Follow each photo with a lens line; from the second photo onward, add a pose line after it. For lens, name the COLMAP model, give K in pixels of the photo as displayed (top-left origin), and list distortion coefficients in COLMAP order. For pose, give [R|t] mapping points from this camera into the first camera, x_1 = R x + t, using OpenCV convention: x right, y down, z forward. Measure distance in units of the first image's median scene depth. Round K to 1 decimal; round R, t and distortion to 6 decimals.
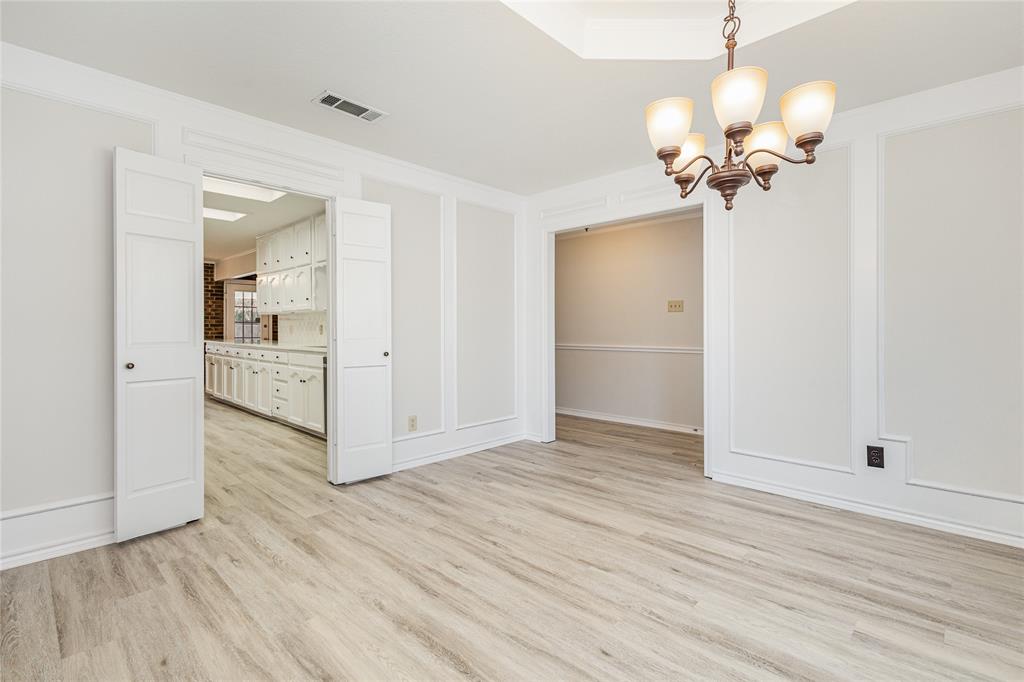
lens RADIAL K [[474.3, 0, 513.1], [0, 474.3, 333.3], [0, 0, 1]] dist [0.009348, -0.005210]
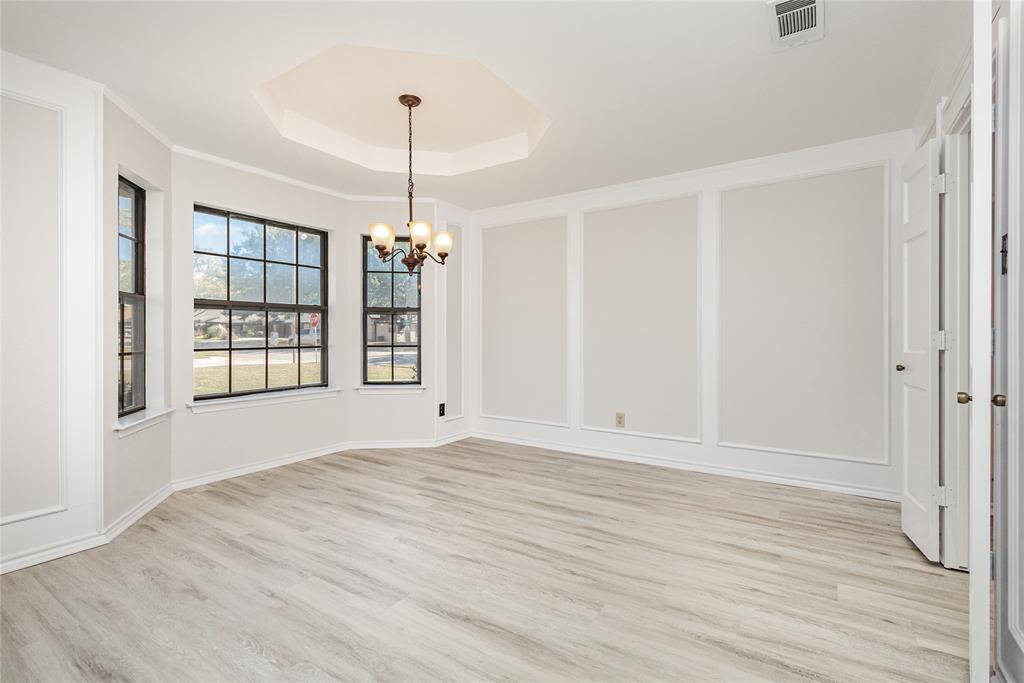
lens RADIAL K [[474.3, 0, 512.6], [0, 474.3, 335.9], [0, 0, 1]] dist [0.009348, -0.005210]
pose [[-0.984221, 0.003914, -0.176899, 0.254634], [0.001929, 0.999933, 0.011395, -0.017096], [0.176932, 0.010874, -0.984163, 2.055121]]
